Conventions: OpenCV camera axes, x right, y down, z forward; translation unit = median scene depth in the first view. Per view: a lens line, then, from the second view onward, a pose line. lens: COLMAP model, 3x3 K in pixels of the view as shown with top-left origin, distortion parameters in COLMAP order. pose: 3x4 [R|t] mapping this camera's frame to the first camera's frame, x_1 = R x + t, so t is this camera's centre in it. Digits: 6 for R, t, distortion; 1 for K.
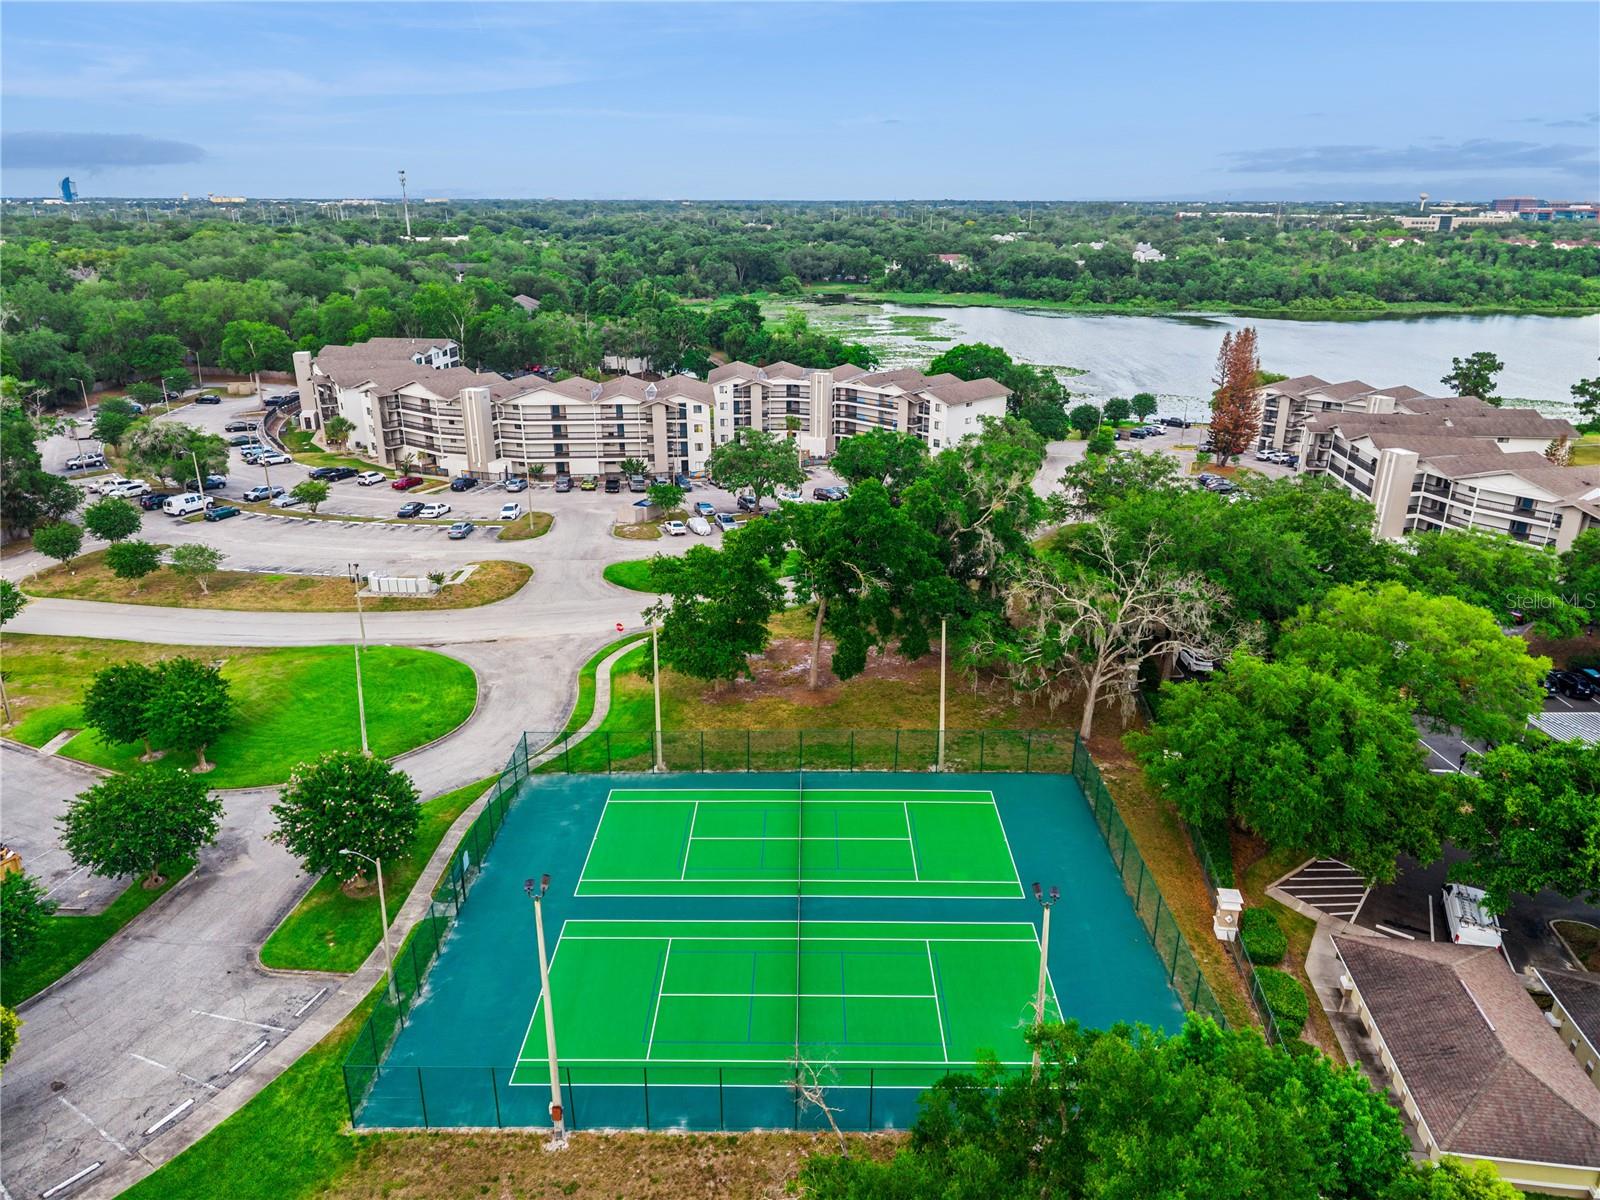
lens RADIAL K [[1051.4, 0, 799.9], [0, 1051.4, 605.0], [0, 0, 1]] dist [0.034916, -0.038992]
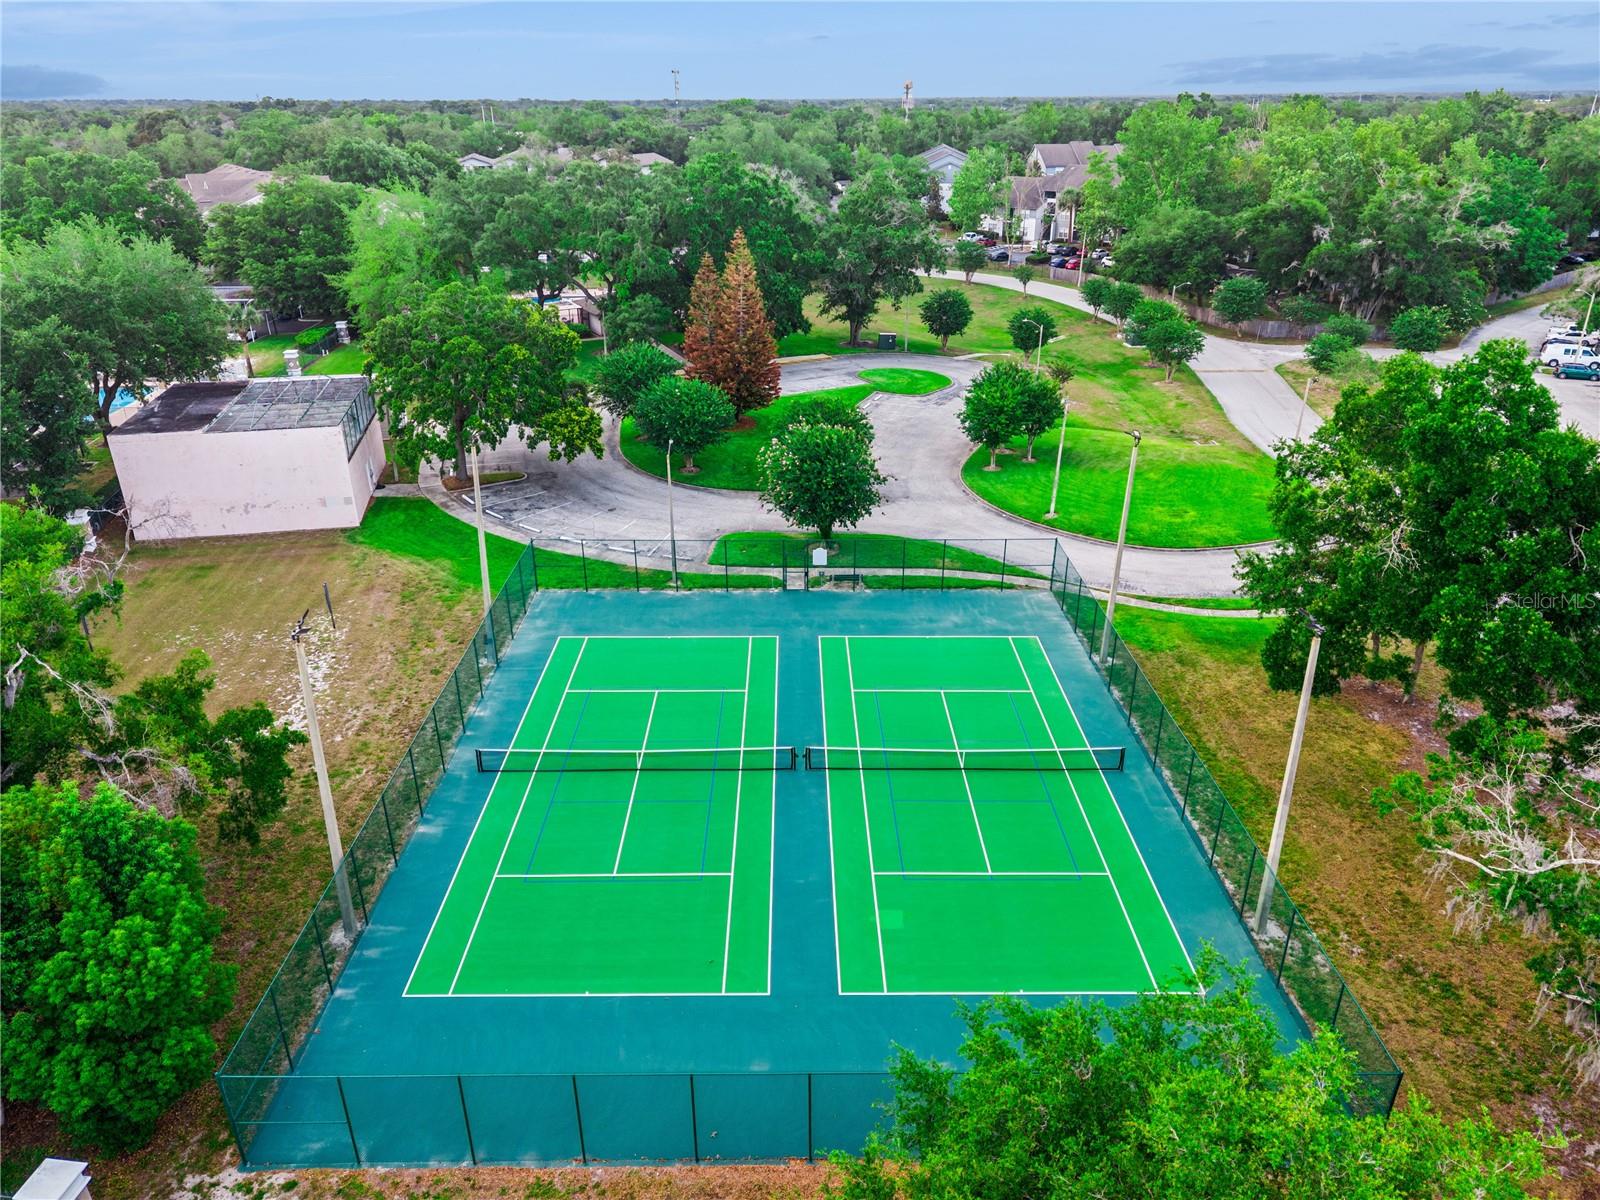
lens RADIAL K [[1051.4, 0, 799.9], [0, 1051.4, 605.0], [0, 0, 1]] dist [0.034916, -0.038992]
pose [[0.020753, 0.430964, -0.902130, 0.562393], [-0.342608, 0.850756, 0.398540, -0.110764], [0.939249, 0.300806, 0.165308, 0.713818]]
